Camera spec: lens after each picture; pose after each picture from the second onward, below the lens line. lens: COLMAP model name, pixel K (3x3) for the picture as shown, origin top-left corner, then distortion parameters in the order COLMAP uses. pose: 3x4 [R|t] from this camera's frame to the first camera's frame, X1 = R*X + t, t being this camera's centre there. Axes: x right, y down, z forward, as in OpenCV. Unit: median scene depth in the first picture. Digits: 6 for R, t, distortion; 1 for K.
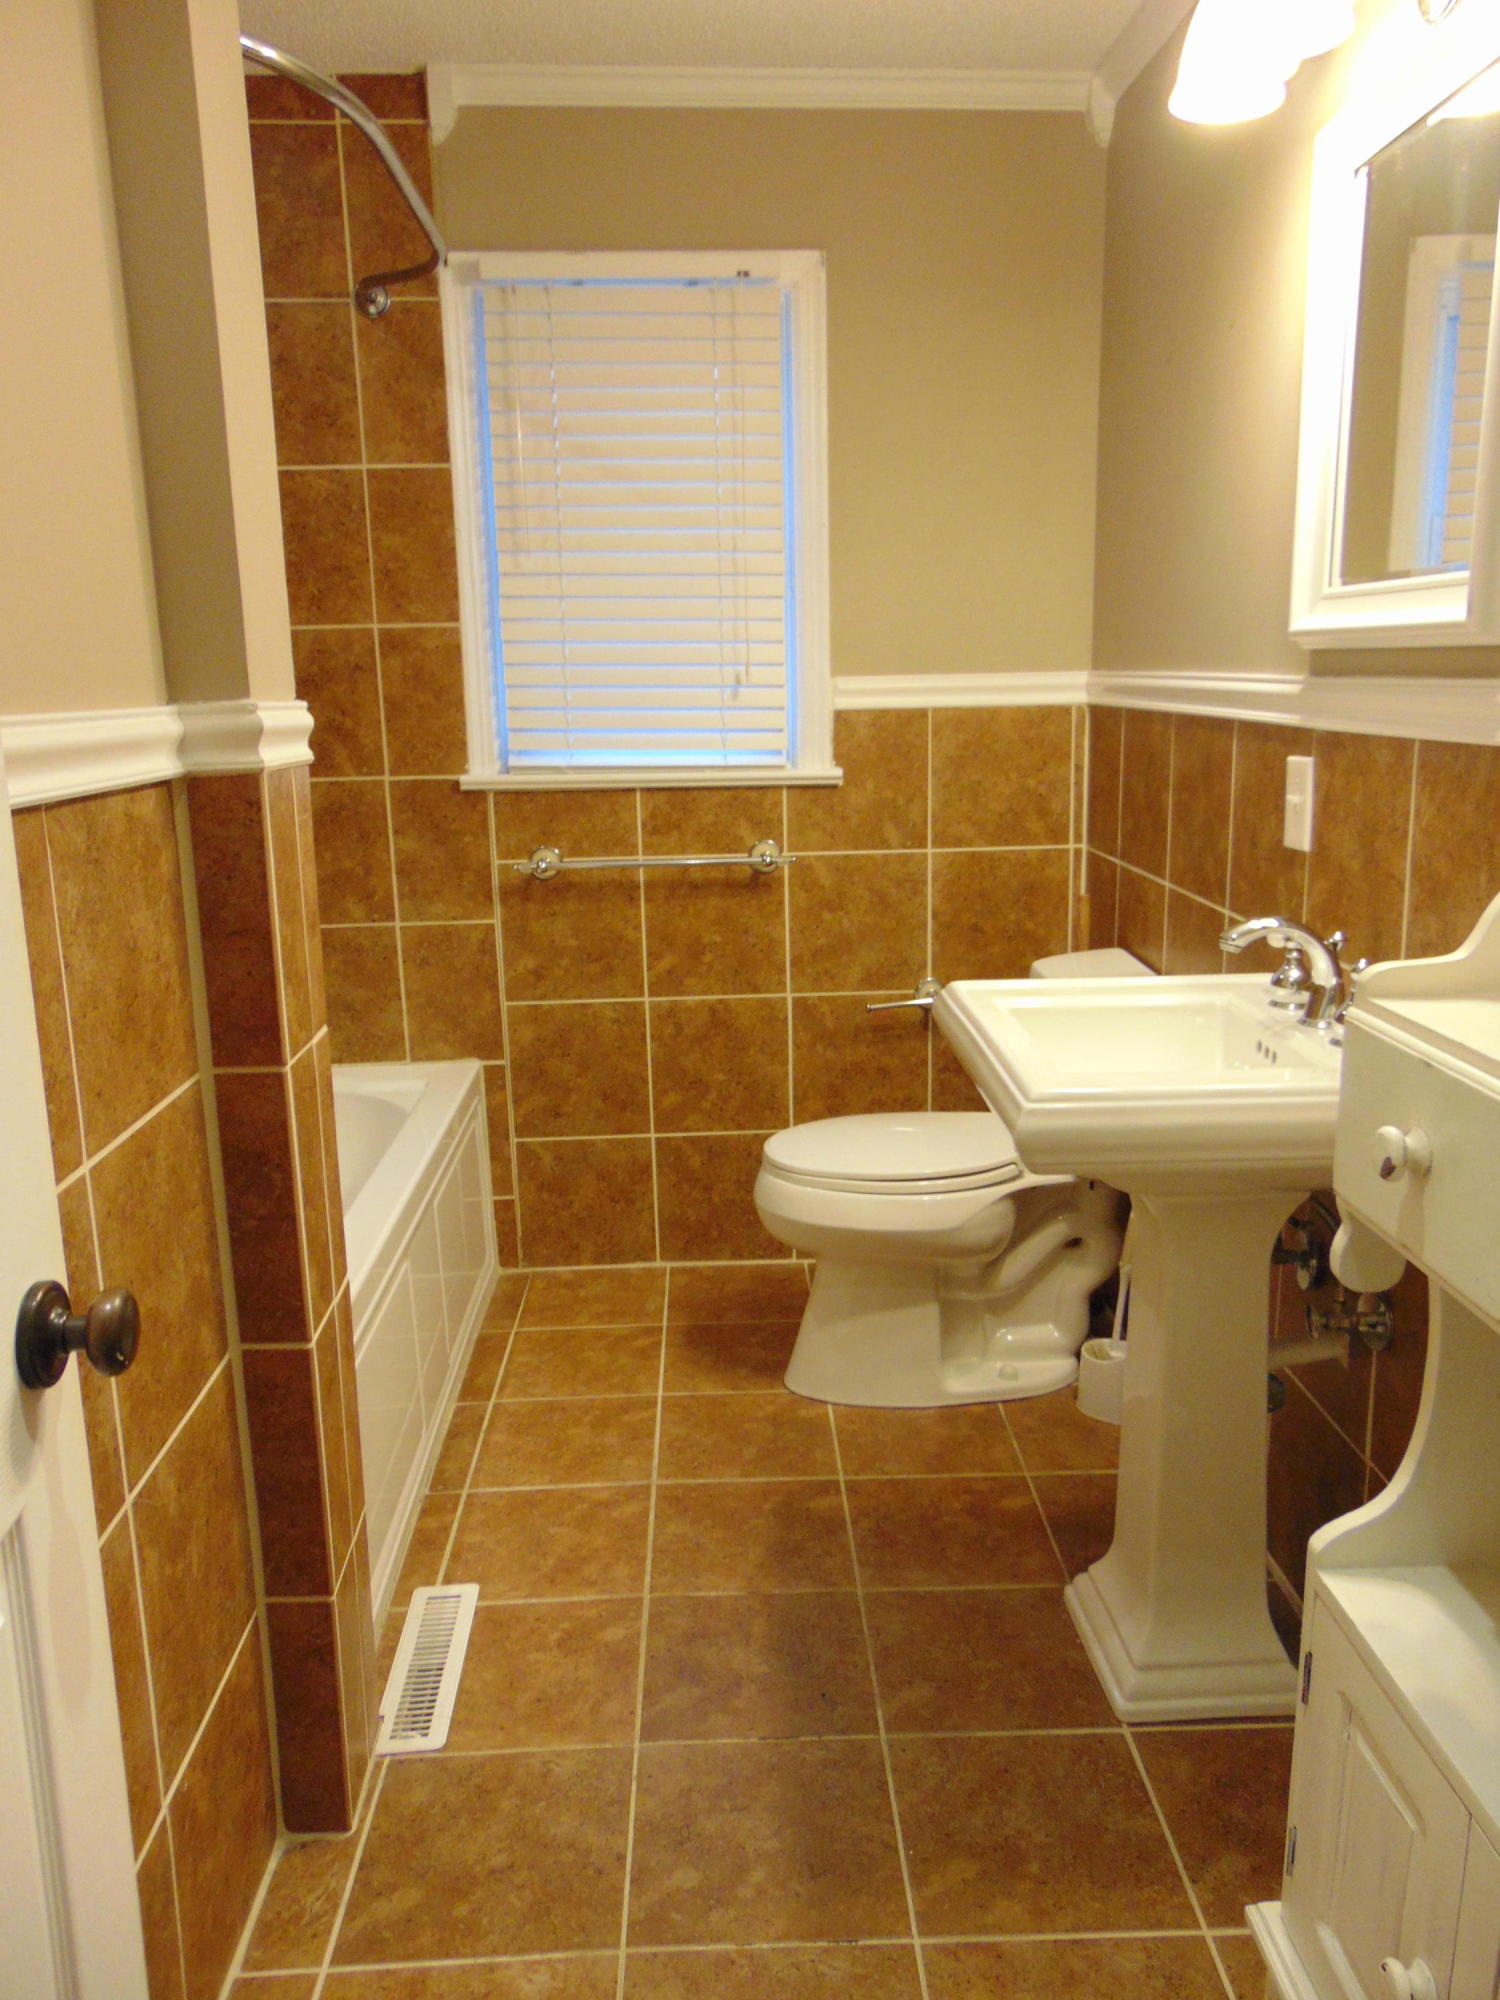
lens RADIAL K [[1497.5, 0, 769.5], [0, 1497.5, 1000.6], [0, 0, 1]] dist [-0.045873, 0.094002]
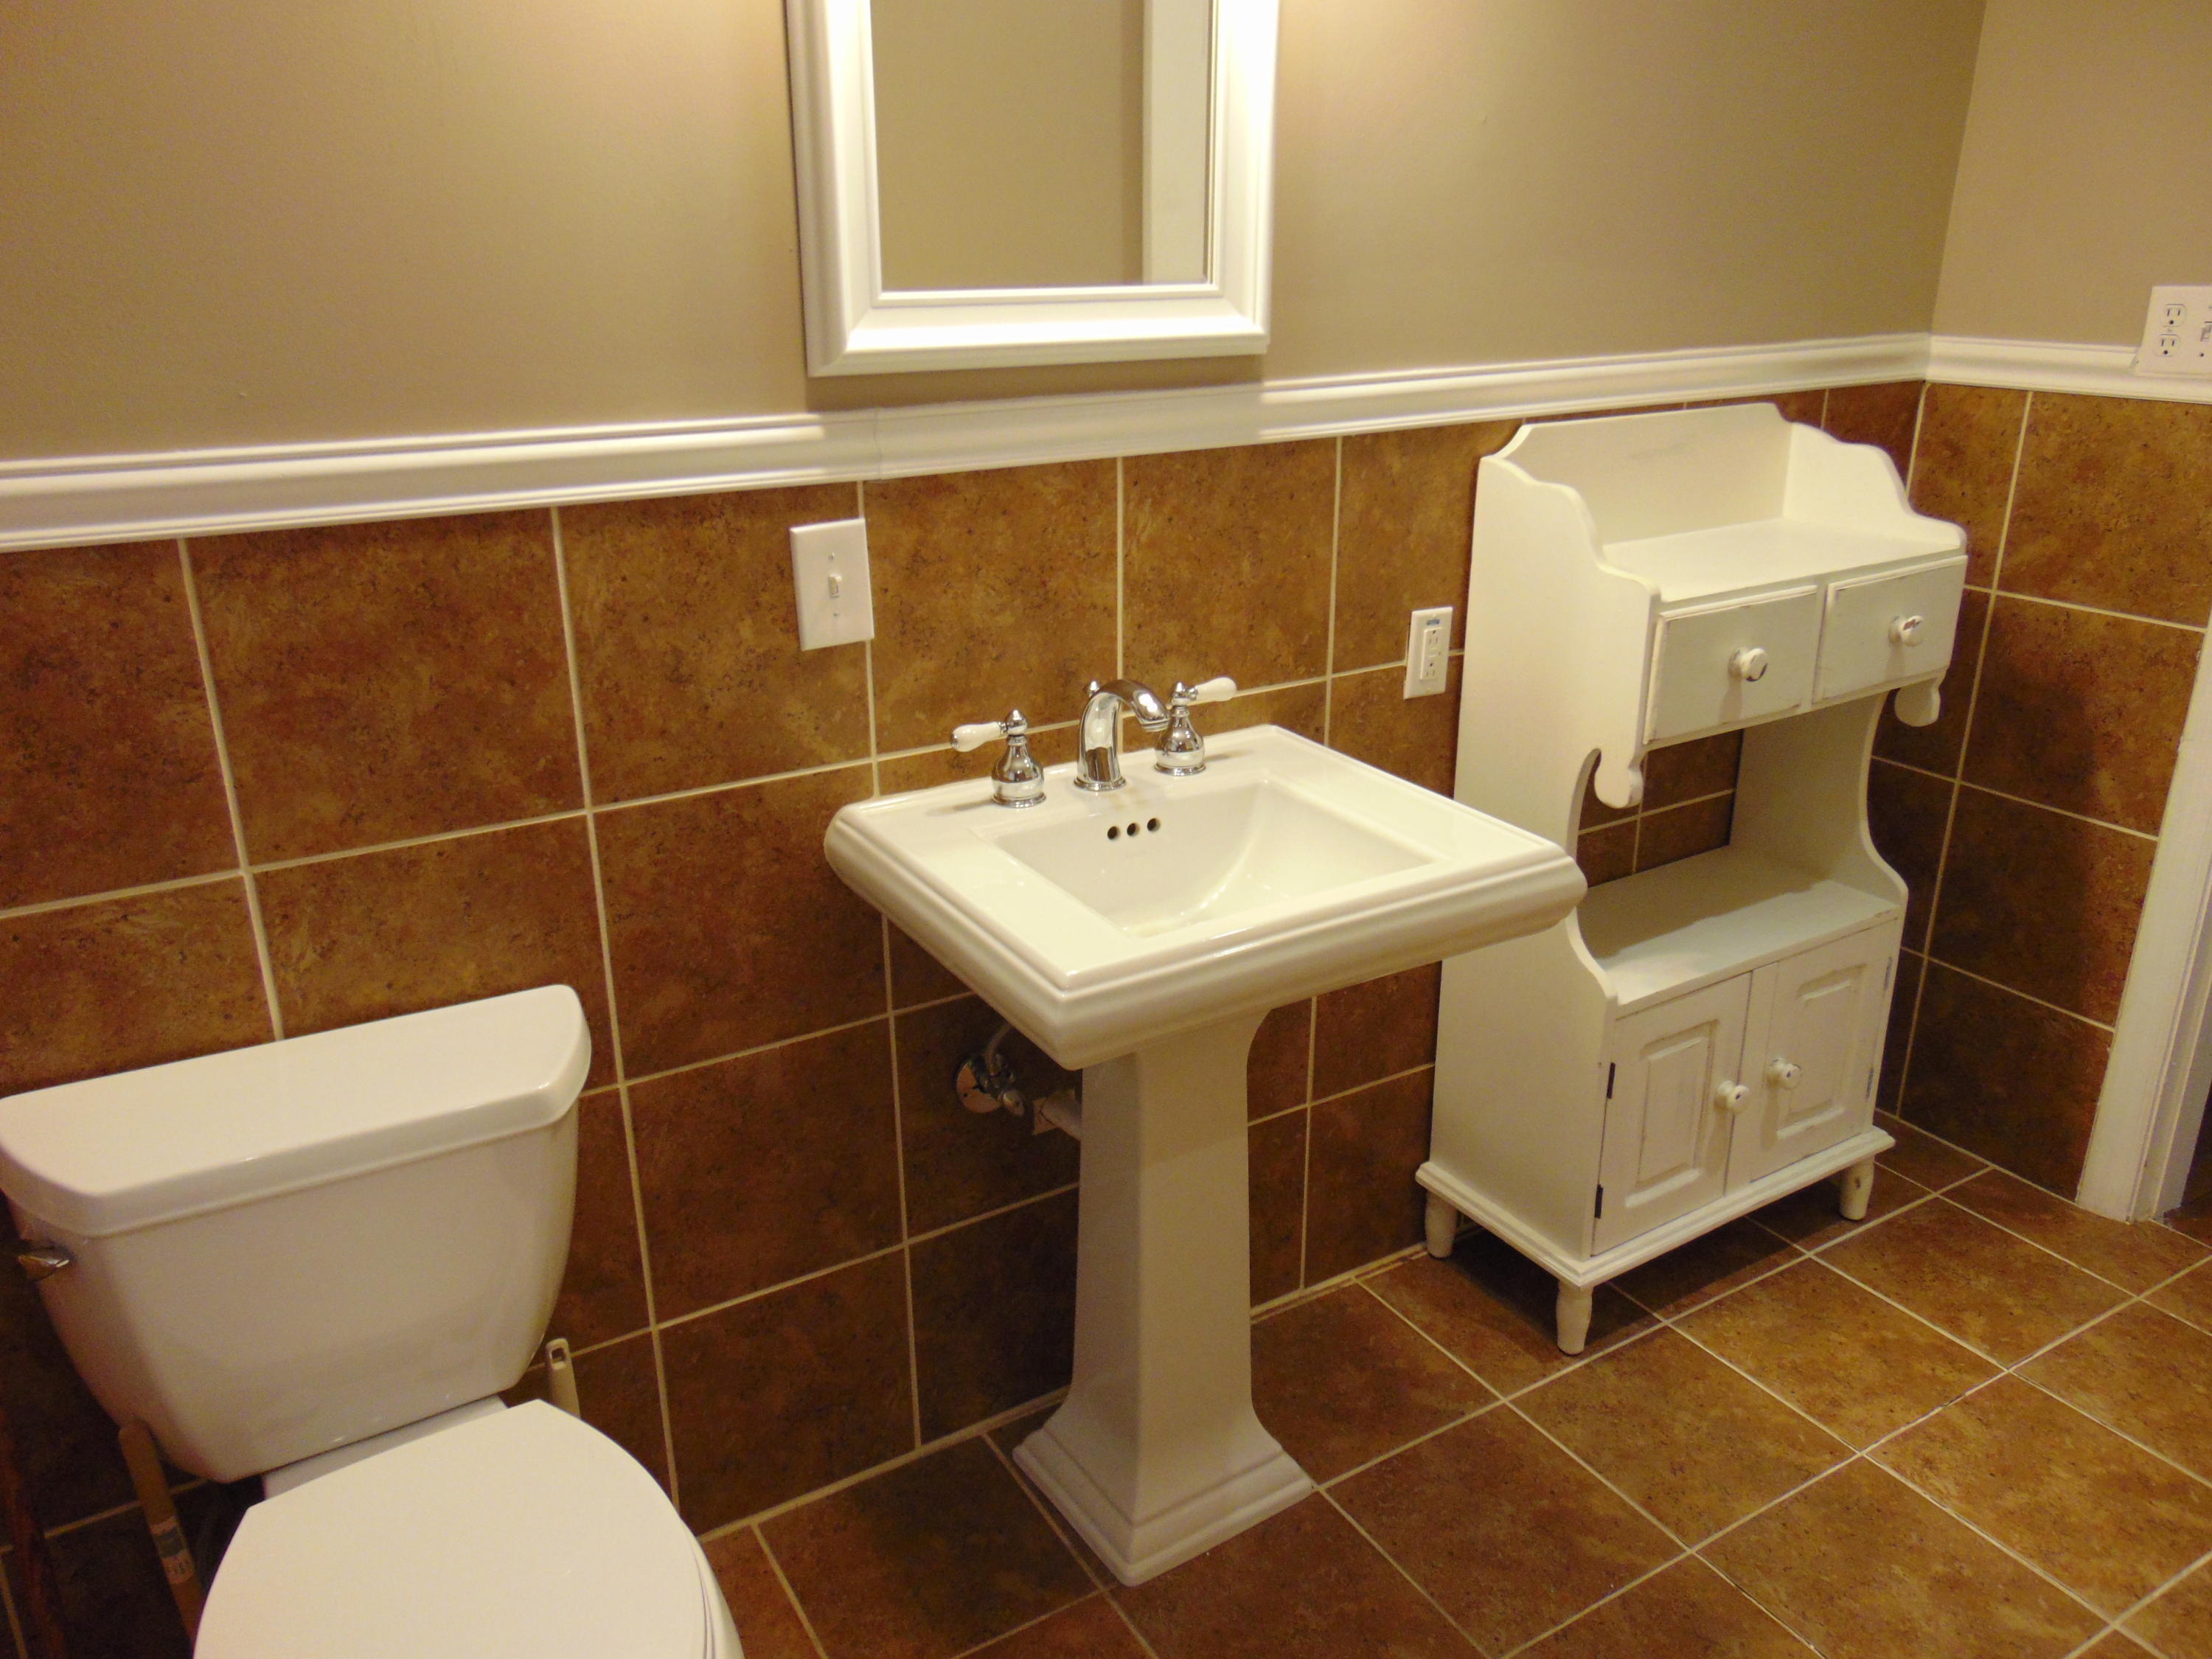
lens RADIAL K [[1656.2, 0, 1103.5], [0, 1656.2, 821.0], [0, 0, 1]] dist [-0.045873, 0.094002]
pose [[-0.485064, -0.289671, 0.825108, -0.425337], [0.196692, 0.883226, 0.425705, -0.360078], [-0.852071, 0.368786, -0.371445, 1.267445]]
